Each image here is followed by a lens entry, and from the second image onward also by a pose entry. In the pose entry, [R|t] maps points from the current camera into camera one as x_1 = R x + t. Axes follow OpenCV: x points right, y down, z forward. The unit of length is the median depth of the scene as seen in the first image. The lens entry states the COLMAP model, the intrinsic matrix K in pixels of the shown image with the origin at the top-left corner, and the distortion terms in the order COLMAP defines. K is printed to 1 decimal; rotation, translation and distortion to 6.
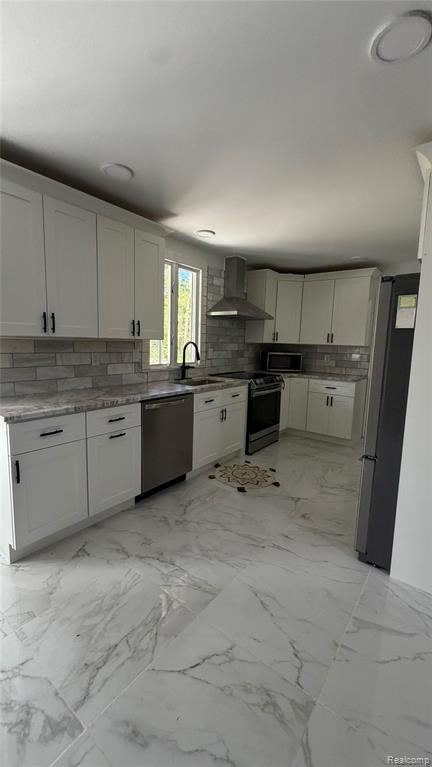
lens RADIAL K [[318.2, 0, 215.0], [0, 318.2, 382.4], [0, 0, 1]] dist [-0.000024, 0.000167]
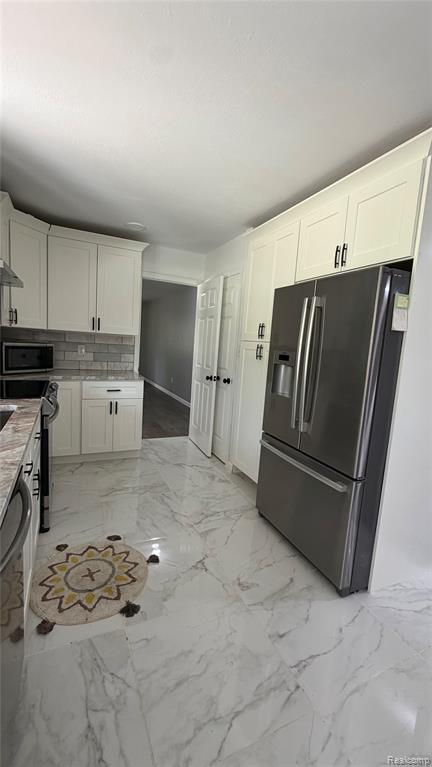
lens RADIAL K [[318.2, 0, 214.5], [0, 318.2, 385.1], [0, 0, 1]] dist [-0.000024, 0.000167]
pose [[0.468377, -0.115401, 0.875960, -0.232723], [0.059462, 0.993303, 0.099066, -0.069608], [-0.881526, 0.005686, 0.472102, 0.524188]]
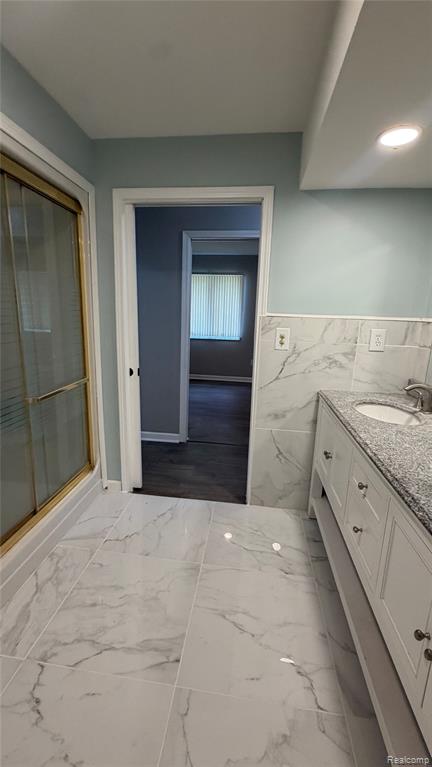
lens RADIAL K [[318.2, 0, 216.0], [0, 318.2, 382.7], [0, 0, 1]] dist [-0.000024, 0.000167]
pose [[0.858876, -0.112670, 0.499638, -0.014453], [0.060364, 0.990973, 0.119702, -0.037947], [-0.508614, -0.072649, 0.857924, 0.302854]]
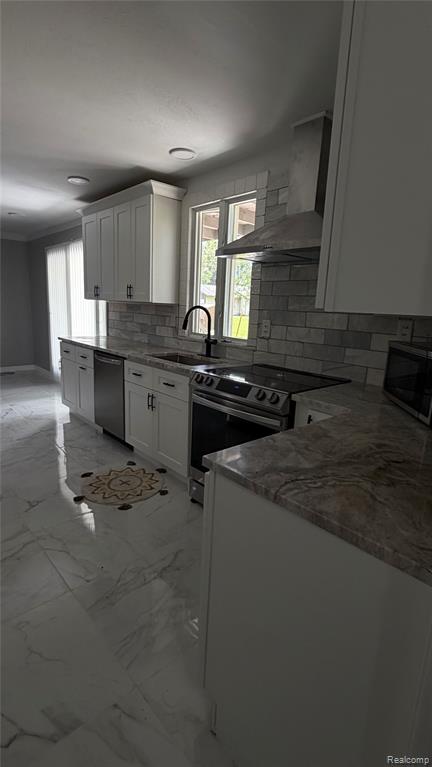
lens RADIAL K [[378.3, 0, 215.7], [0, 378.3, 384.8], [0, 0, 1]] dist [0.003403, 0.000110]
pose [[-0.187296, 0.166837, -0.968032, 0.814364], [-0.173516, 0.964356, 0.199775, -0.133942], [0.966857, 0.205386, -0.151671, 1.217104]]
